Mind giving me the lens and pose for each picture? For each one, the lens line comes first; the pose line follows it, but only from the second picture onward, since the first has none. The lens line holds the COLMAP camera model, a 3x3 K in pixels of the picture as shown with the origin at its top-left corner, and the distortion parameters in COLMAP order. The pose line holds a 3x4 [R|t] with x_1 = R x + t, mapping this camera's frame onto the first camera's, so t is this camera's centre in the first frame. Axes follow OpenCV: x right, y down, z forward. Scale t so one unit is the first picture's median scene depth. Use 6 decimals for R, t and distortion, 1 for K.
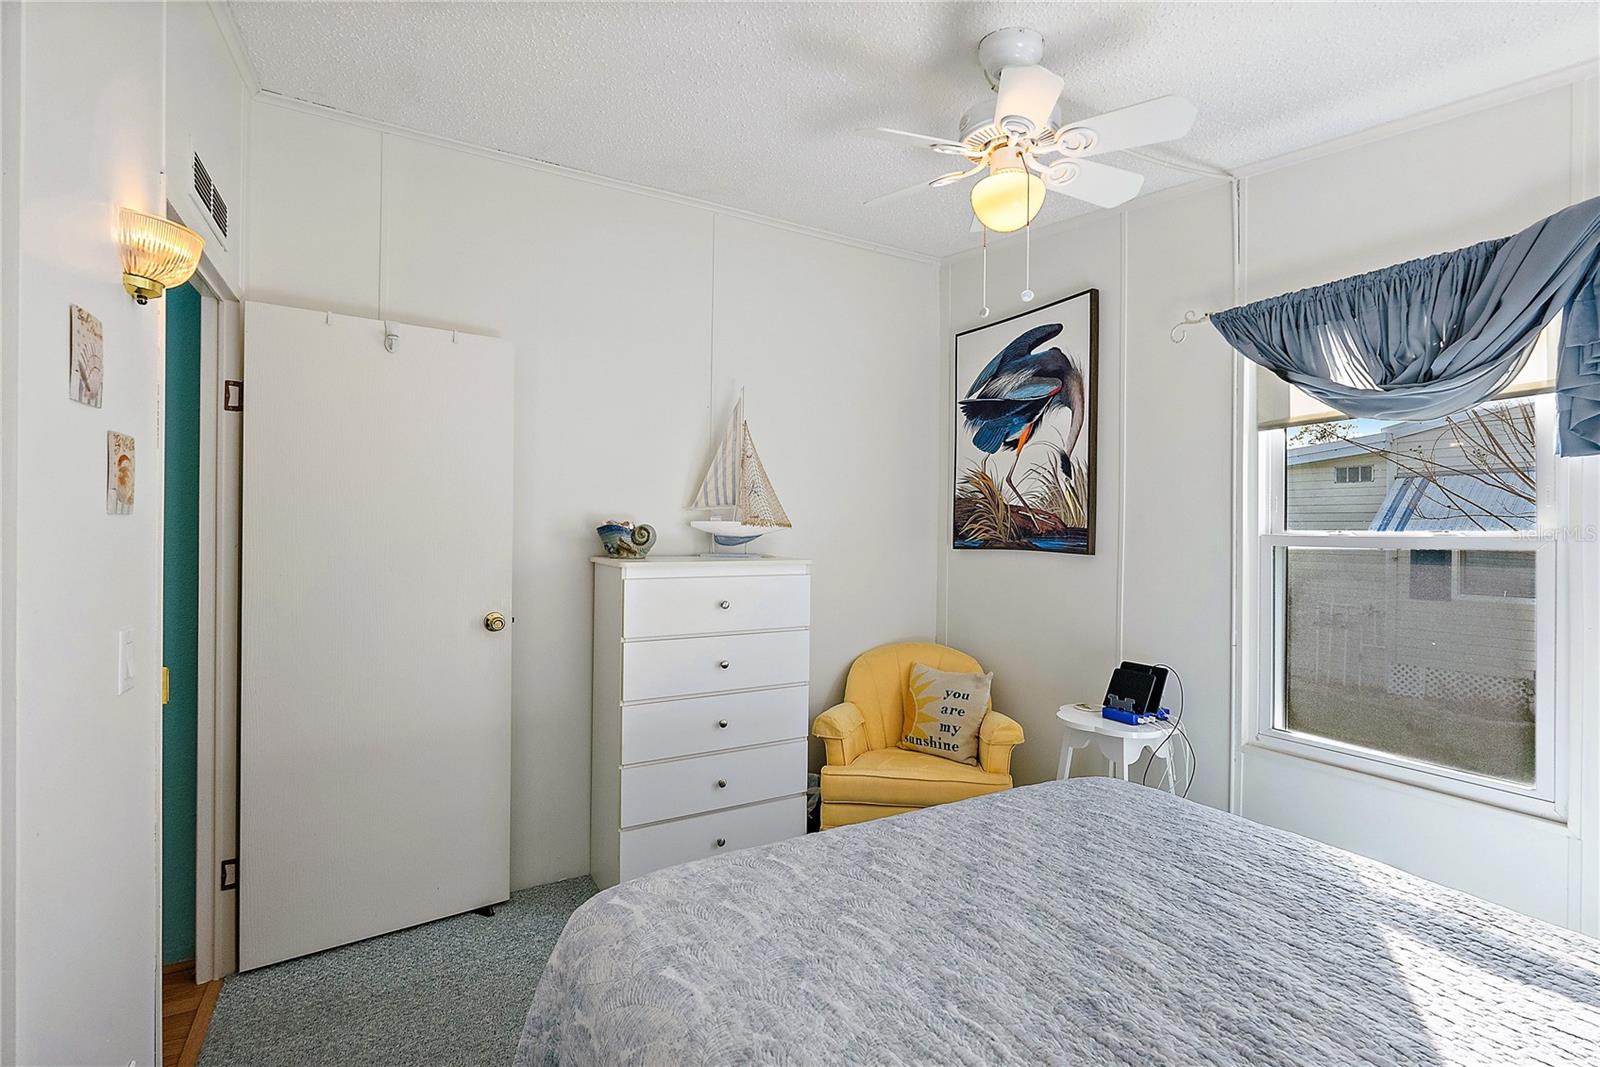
lens RADIAL K [[720.9, 0, 804.5], [0, 720.9, 528.8], [0, 0, 1]] dist [-0.000982, 0.000352]
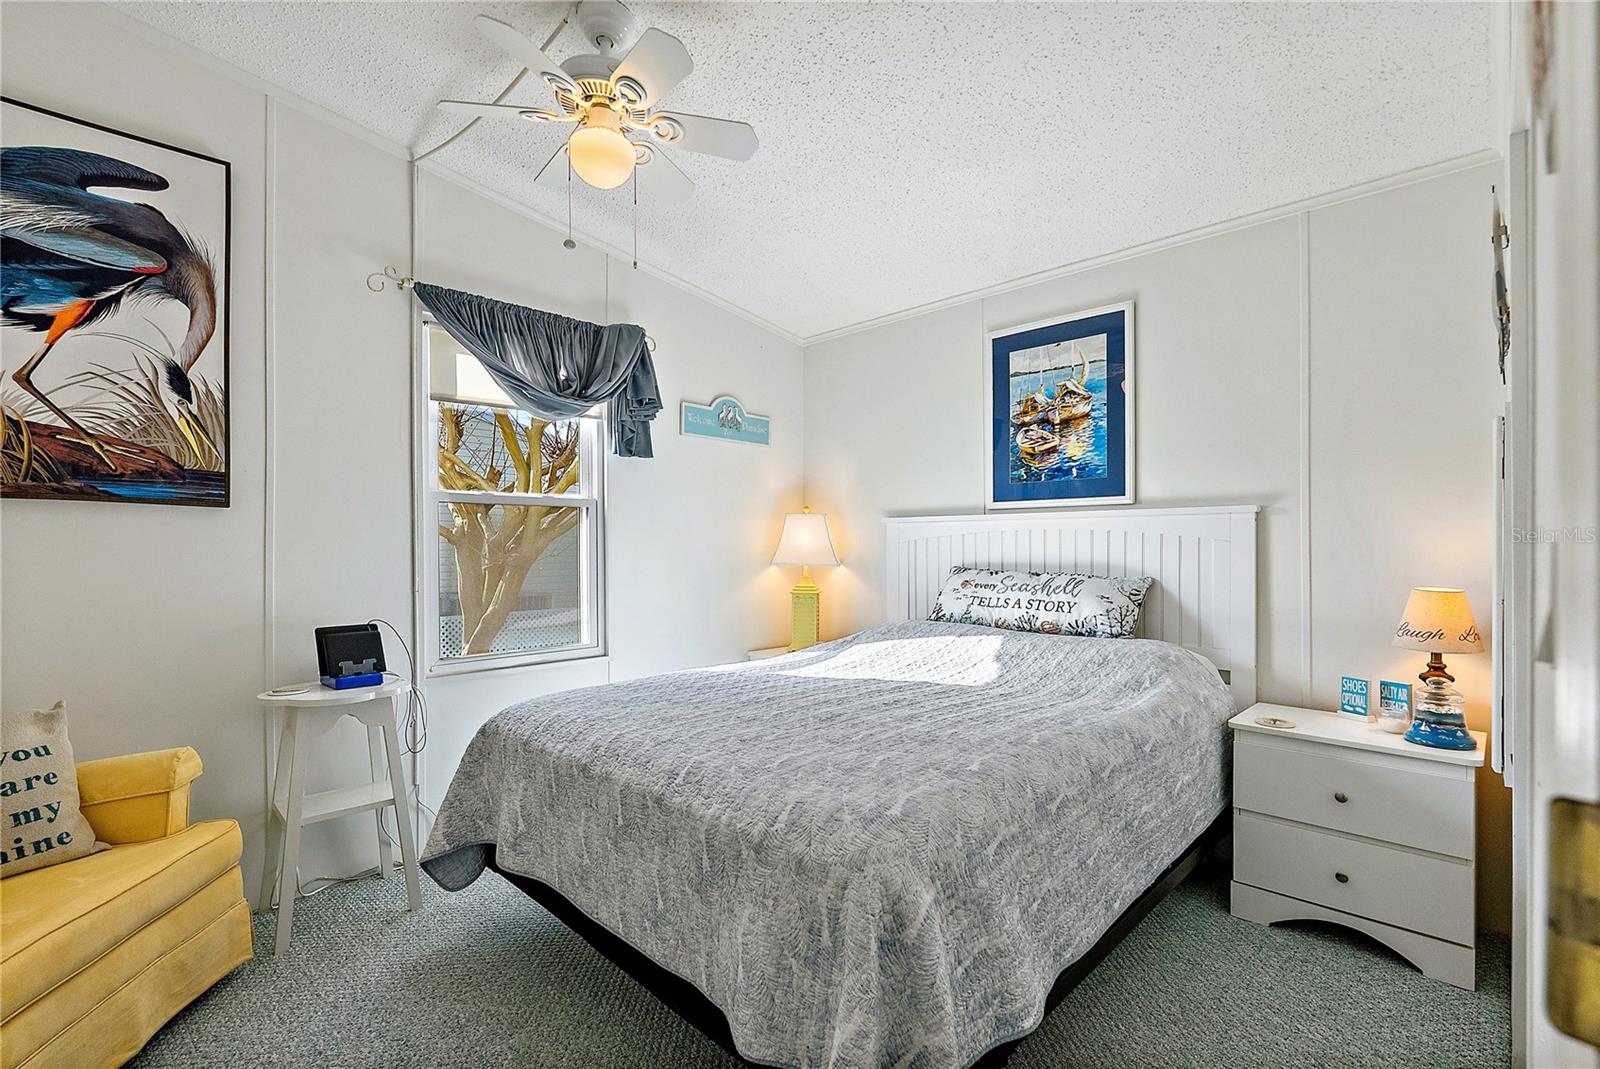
lens RADIAL K [[720.9, 0, 799.0], [0, 720.9, 545.2], [0, 0, 1]] dist [-0.000982, 0.000352]
pose [[-0.277730, -0.009783, 0.960609, -0.491118], [-0.002912, 0.999952, 0.009342, 0.064883], [-0.960655, -0.000202, -0.277745, 0.595097]]
